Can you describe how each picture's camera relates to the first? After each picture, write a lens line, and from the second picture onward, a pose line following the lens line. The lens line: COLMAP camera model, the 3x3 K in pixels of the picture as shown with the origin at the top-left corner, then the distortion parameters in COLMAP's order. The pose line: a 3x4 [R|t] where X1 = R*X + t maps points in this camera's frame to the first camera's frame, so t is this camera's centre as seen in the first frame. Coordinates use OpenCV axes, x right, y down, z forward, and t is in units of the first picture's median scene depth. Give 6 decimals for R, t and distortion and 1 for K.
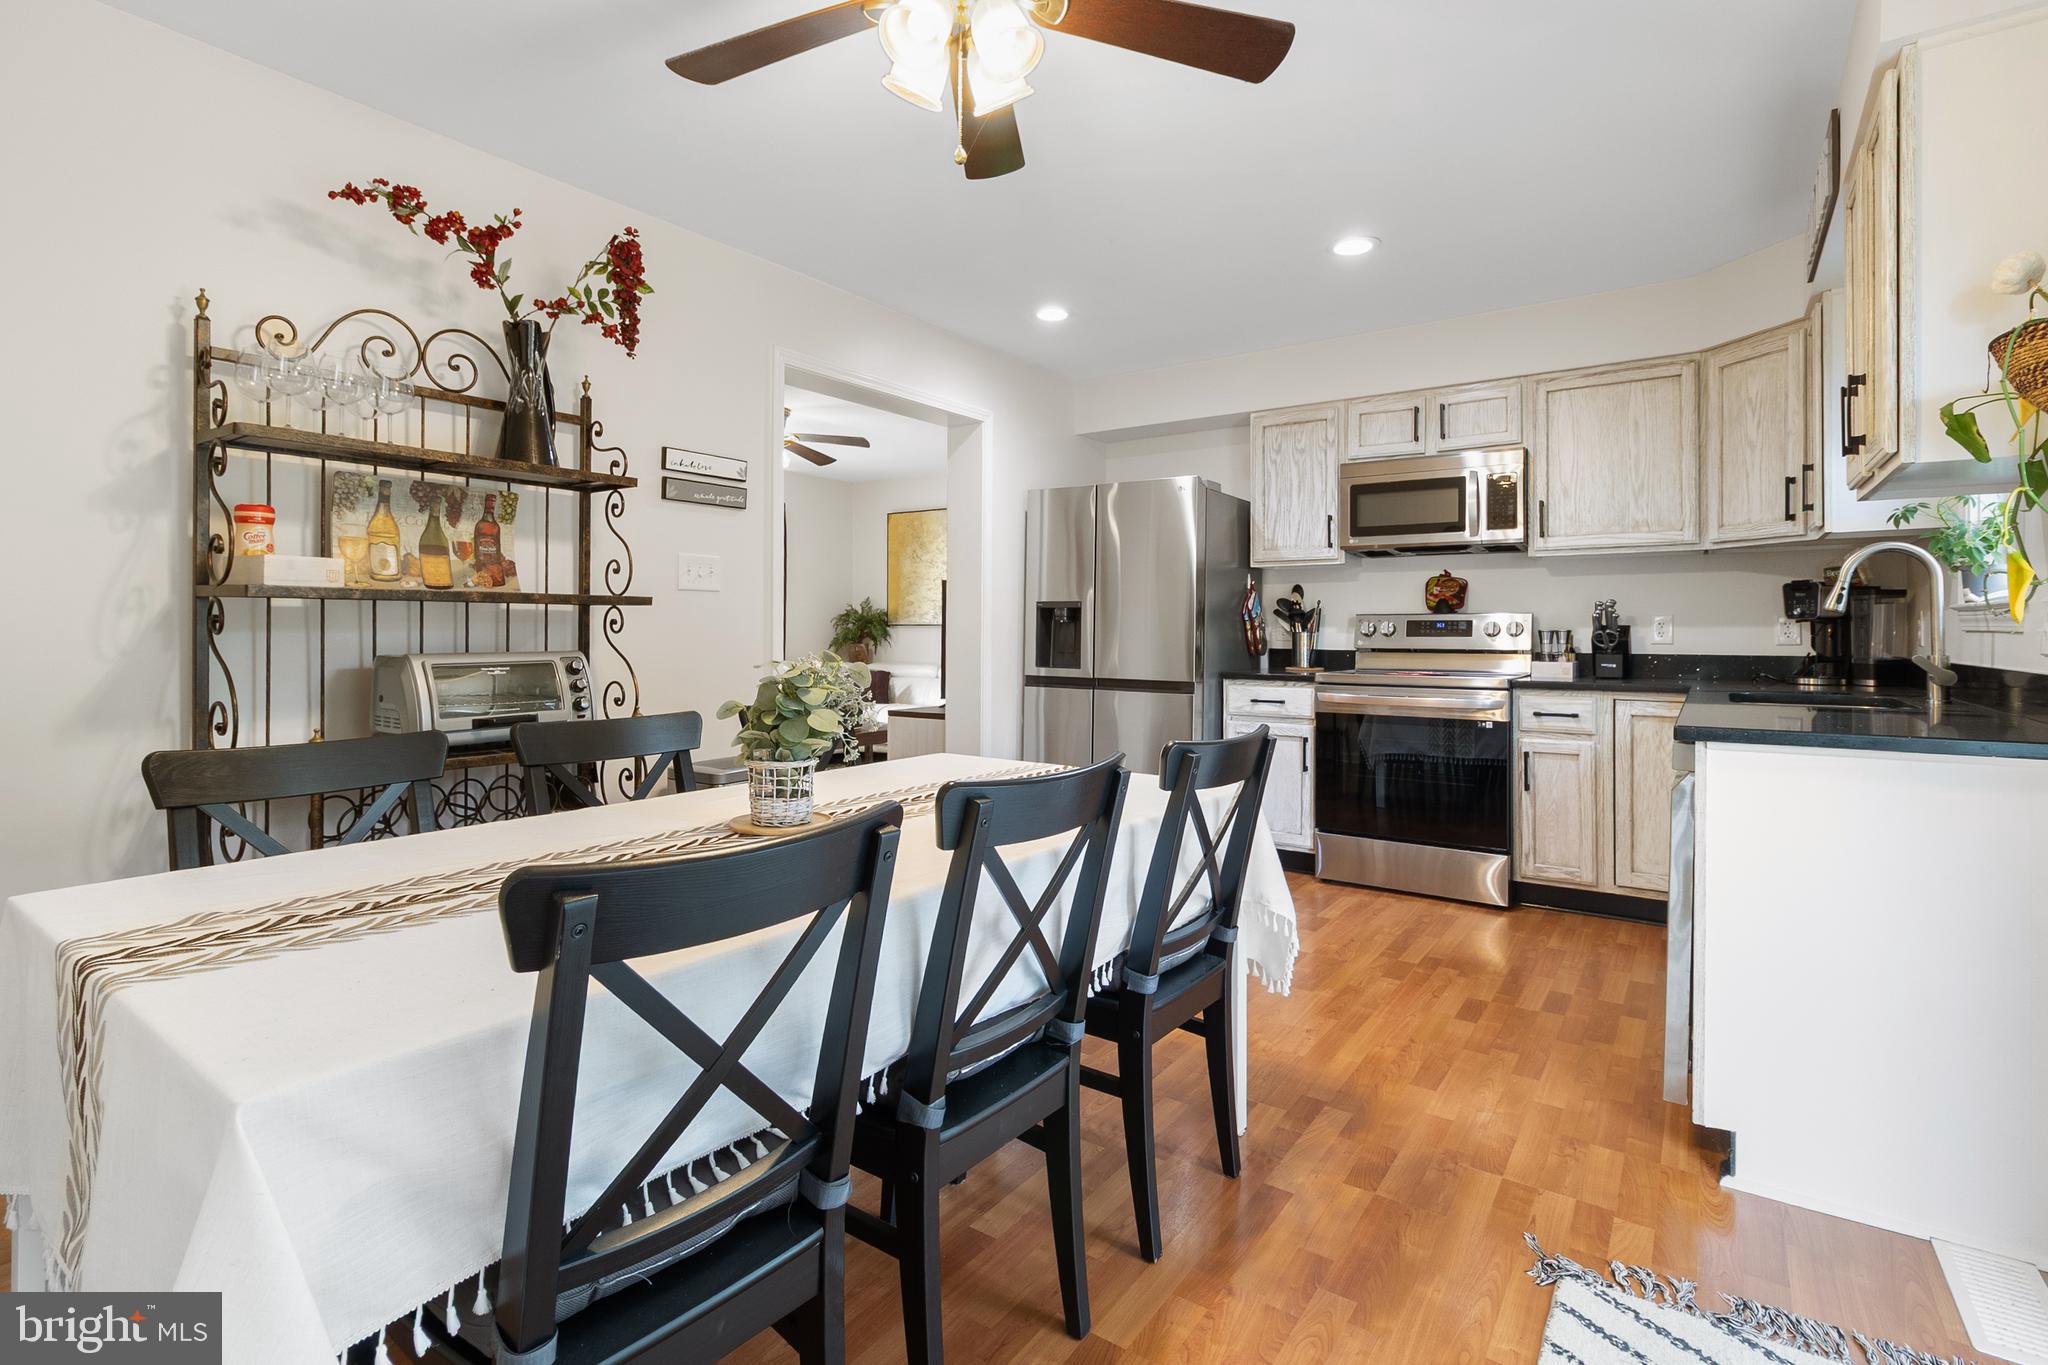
lens RADIAL K [[945.0, 0, 1033.0], [0, 945.0, 676.2], [0, 0, 1]] dist [-0.001993, 0.000552]
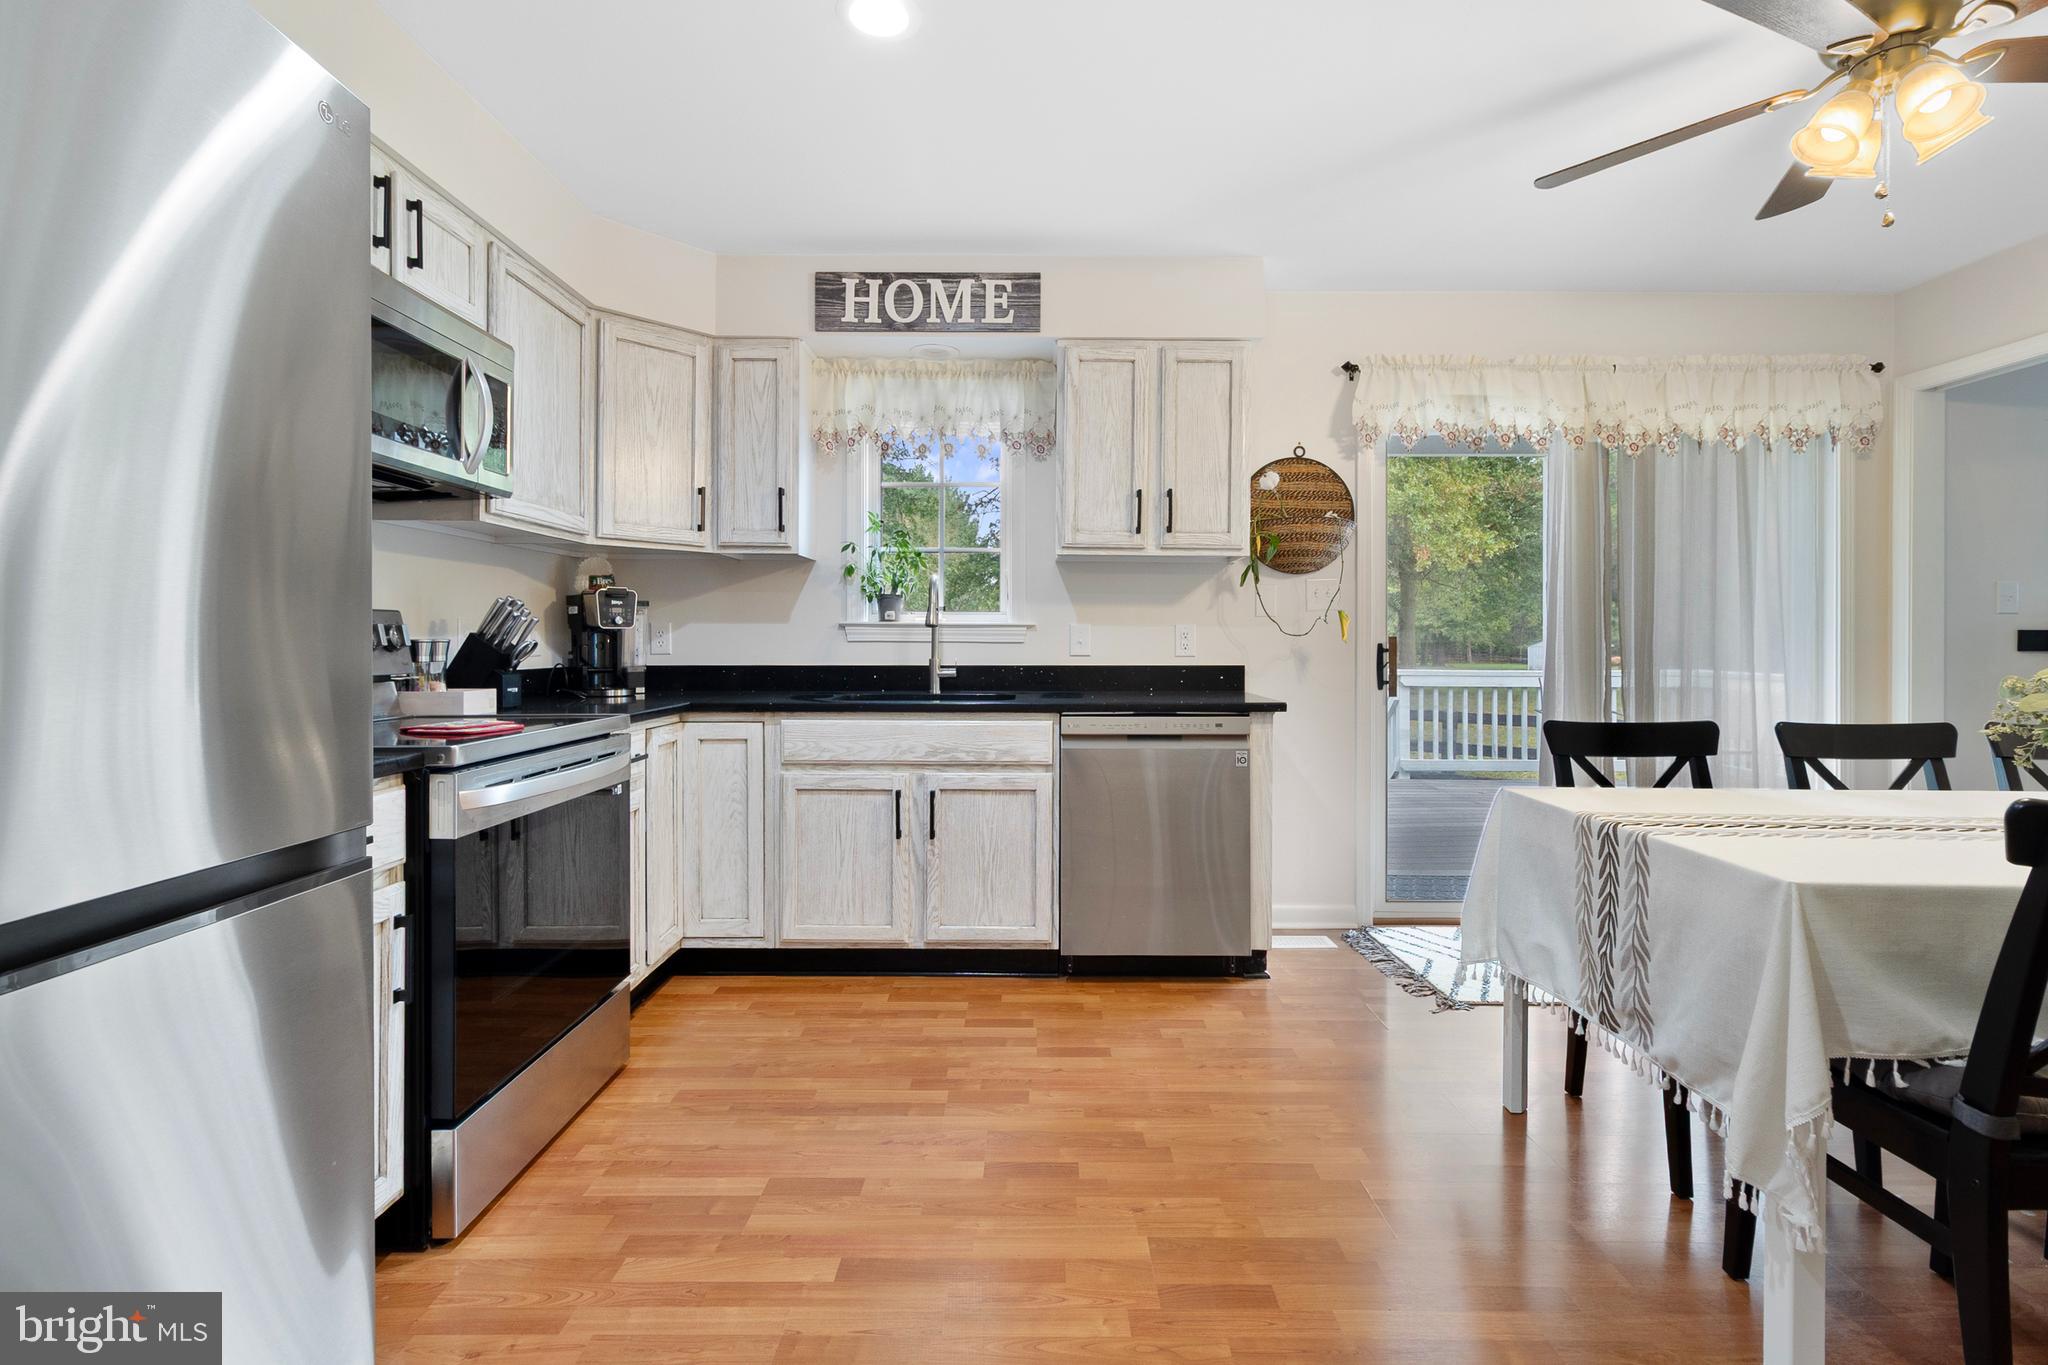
lens RADIAL K [[945.0, 0, 1033.0], [0, 945.0, 676.2], [0, 0, 1]] dist [-0.001993, 0.000552]
pose [[-0.577550, -0.047939, 0.814947, -0.153988], [0.003750, 0.998108, 0.061371, -0.050220], [-0.816347, 0.038501, -0.576277, 0.873833]]
